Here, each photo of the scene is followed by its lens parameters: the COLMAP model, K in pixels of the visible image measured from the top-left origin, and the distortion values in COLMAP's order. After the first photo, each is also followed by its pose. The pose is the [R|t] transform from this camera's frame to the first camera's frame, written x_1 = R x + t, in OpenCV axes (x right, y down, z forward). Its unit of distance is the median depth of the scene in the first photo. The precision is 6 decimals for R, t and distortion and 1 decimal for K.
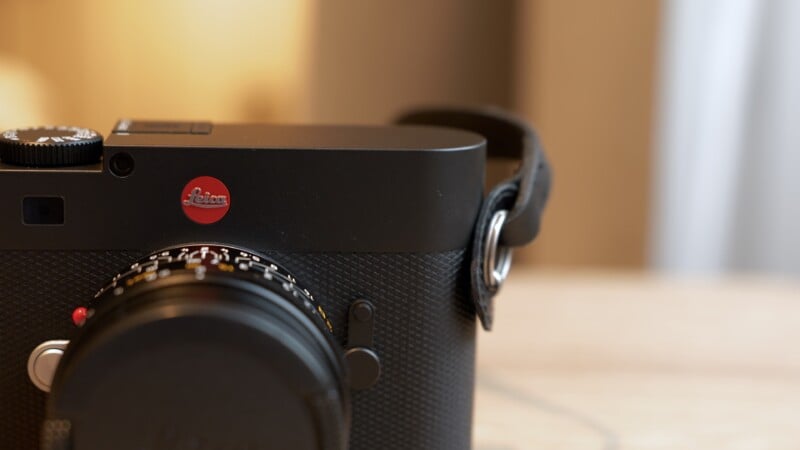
lens RADIAL K [[1516.1, 0, 399.4], [0, 1516.1, 225.8], [0, 0, 1]] dist [0.075419, 0.000000]
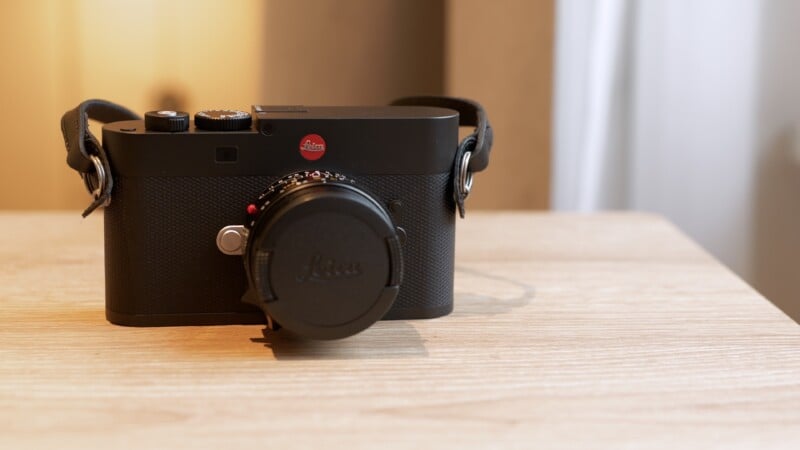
lens RADIAL K [[1516.1, 0, 400.6], [0, 1516.1, 223.8], [0, 0, 1]] dist [0.075419, 0.000000]
pose [[0.997667, -0.022656, 0.064404, -0.135905], [0.022240, 0.999727, 0.007169, 0.063327], [-0.064548, -0.005720, 0.997898, -0.828071]]
